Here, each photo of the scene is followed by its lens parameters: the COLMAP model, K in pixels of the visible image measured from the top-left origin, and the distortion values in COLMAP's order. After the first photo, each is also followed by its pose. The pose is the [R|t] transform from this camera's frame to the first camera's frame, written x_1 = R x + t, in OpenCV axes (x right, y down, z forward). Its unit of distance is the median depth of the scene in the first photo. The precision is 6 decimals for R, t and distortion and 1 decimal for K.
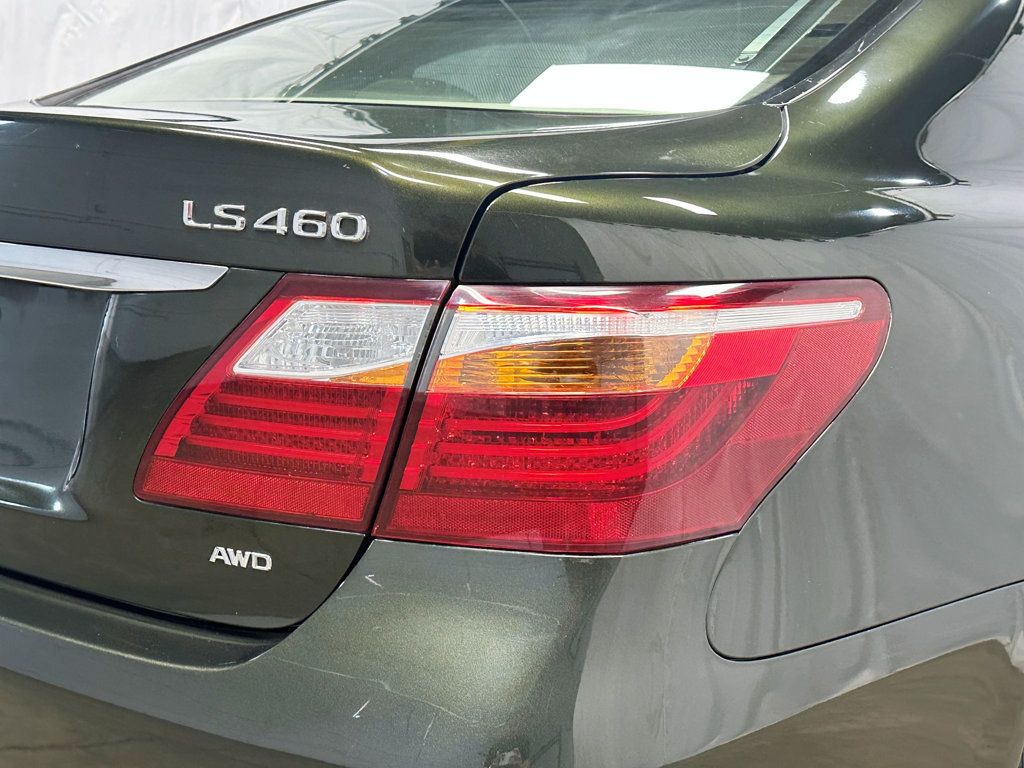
lens RADIAL K [[1362.8, 0, 512.0], [0, 1362.8, 384.0], [0, 0, 1]] dist [0.250098, -0.632246]
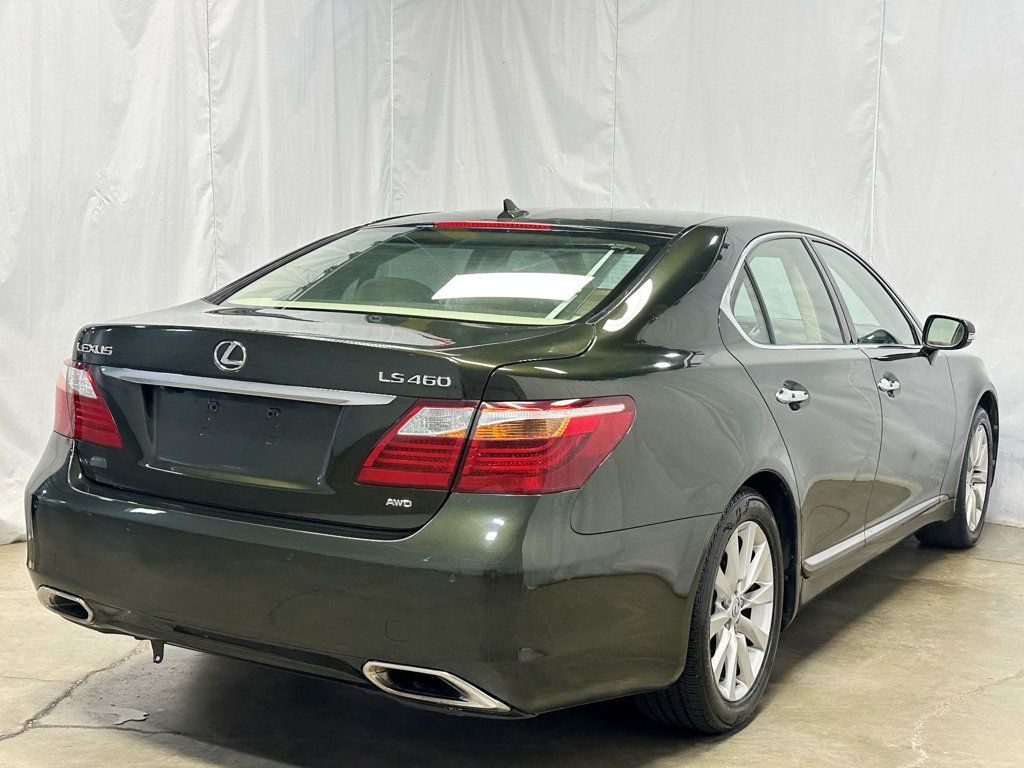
lens RADIAL K [[1362.8, 0, 512.0], [0, 1362.8, 384.0], [0, 0, 1]] dist [0.250098, -0.632246]
pose [[0.991423, -0.009773, 0.130325, -0.339763], [0.017539, 0.998129, -0.058573, 0.057157], [-0.129509, 0.060357, 0.989740, -1.782651]]
